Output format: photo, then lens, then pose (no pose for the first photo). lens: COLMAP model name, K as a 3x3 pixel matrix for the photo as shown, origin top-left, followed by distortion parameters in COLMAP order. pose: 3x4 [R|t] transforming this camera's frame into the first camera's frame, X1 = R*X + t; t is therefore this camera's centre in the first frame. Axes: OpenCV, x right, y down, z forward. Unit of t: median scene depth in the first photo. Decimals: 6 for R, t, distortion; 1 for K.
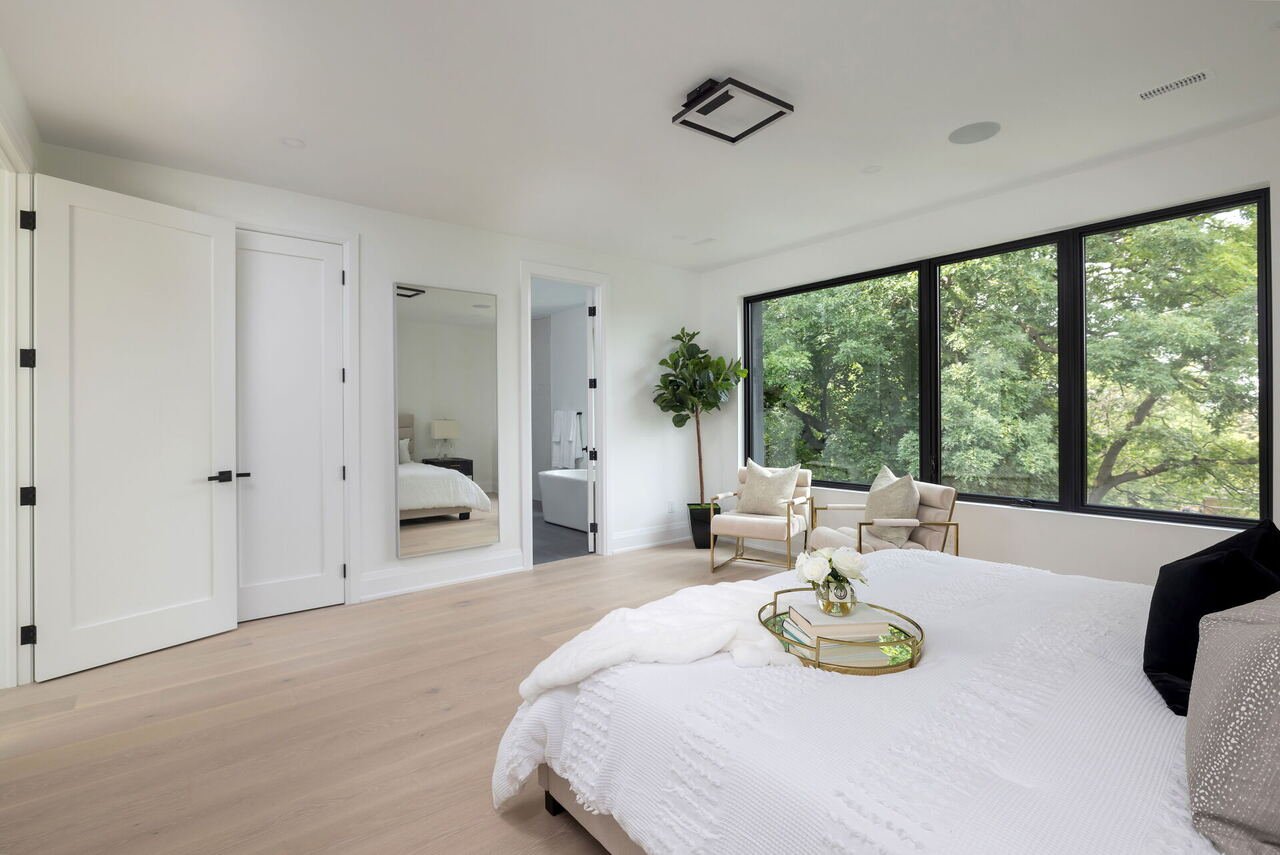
lens RADIAL K [[610.8, 0, 633.6], [0, 610.8, 426.2], [0, 0, 1]] dist [-0.000040, 0.000181]
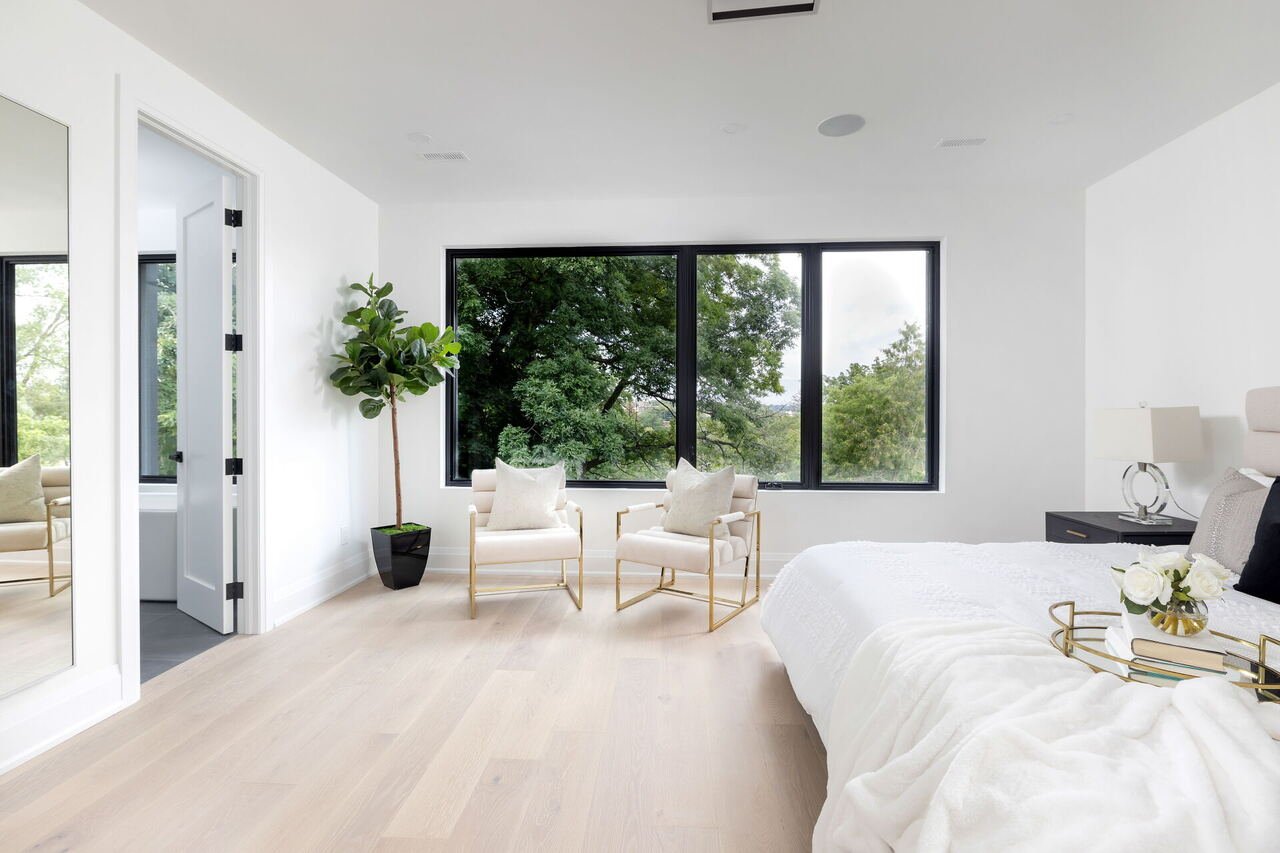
lens RADIAL K [[610.8, 0, 636.9], [0, 610.8, 419.9], [0, 0, 1]] dist [-0.000040, 0.000181]
pose [[0.670305, -0.001027, 0.742085, -0.235781], [0.003954, 0.999990, -0.002188, 0.006543], [-0.742075, 0.004401, 0.670303, 0.319939]]
